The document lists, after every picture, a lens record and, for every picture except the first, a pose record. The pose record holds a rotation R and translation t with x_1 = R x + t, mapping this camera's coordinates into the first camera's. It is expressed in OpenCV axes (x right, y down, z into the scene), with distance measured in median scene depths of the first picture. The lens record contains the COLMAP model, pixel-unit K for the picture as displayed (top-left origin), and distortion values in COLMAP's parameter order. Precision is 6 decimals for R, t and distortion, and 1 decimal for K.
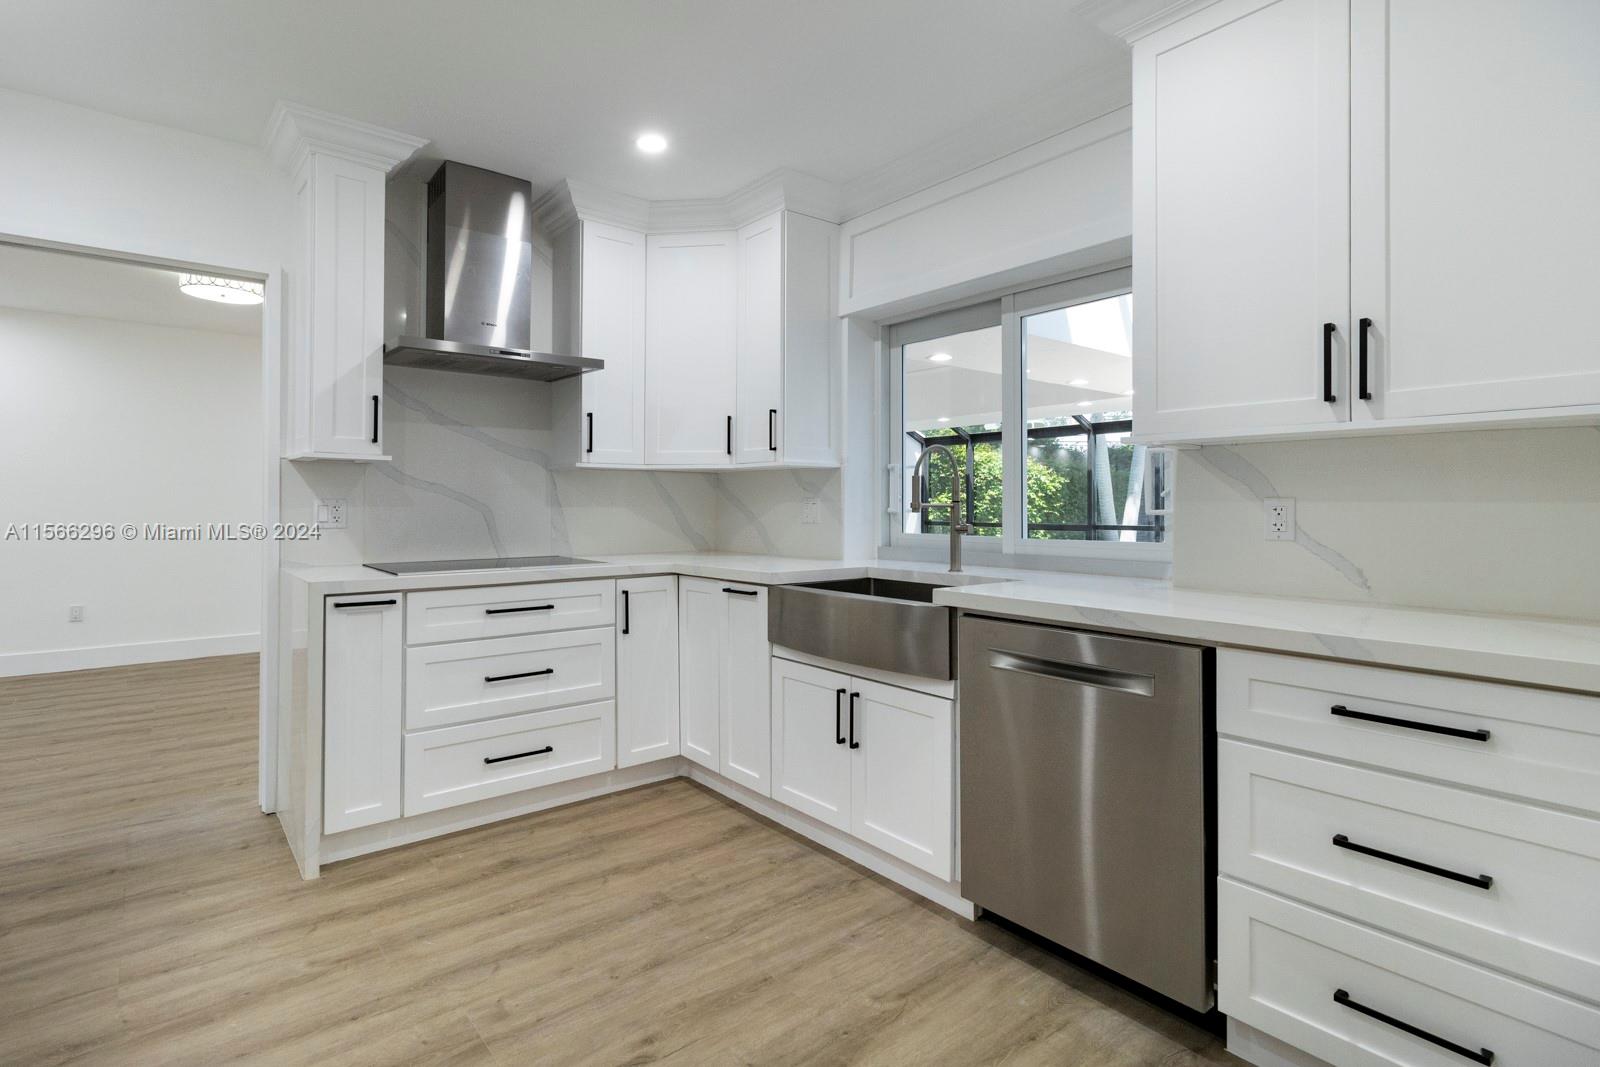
lens RADIAL K [[748.2, 0, 723.1], [0, 748.2, 495.1], [0, 0, 1]] dist [0.001347, 0.000297]
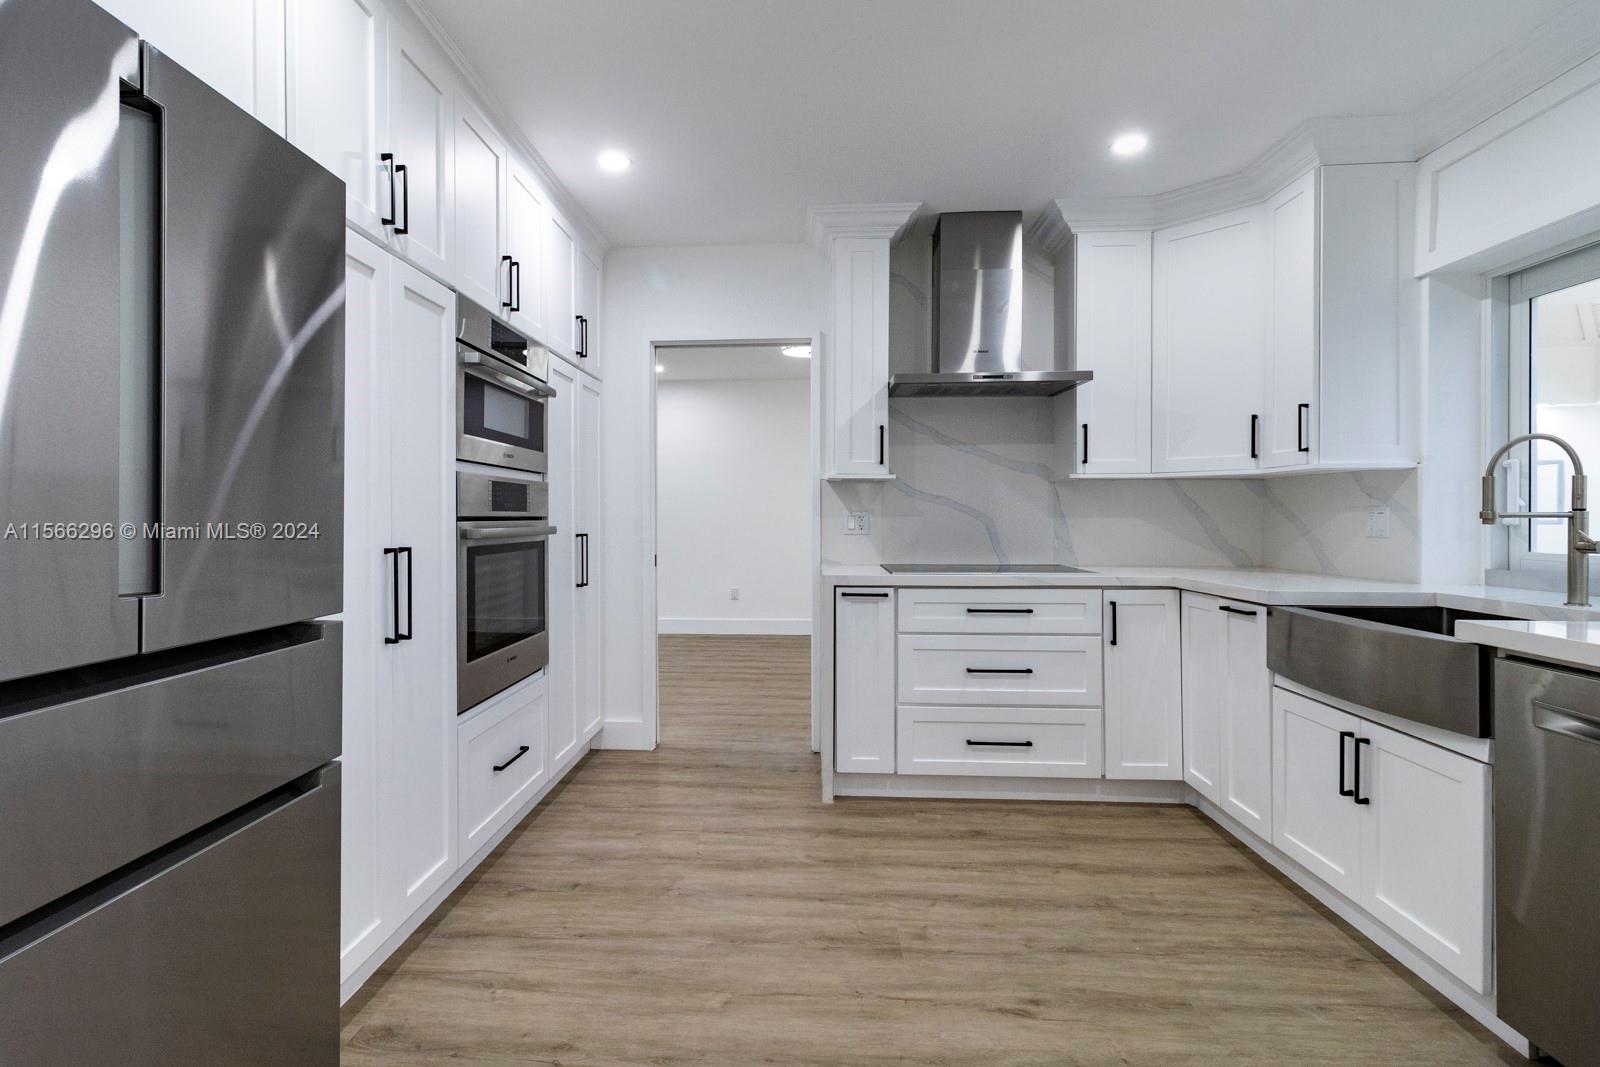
lens RADIAL K [[748.2, 0, 807.8], [0, 748.2, 515.6], [0, 0, 1]] dist [0.001347, 0.000297]
pose [[0.793871, -0.001492, -0.608084, 0.175522], [0.009514, 0.999905, 0.009967, 0.000040], [0.608011, -0.013698, 0.793810, -0.037971]]
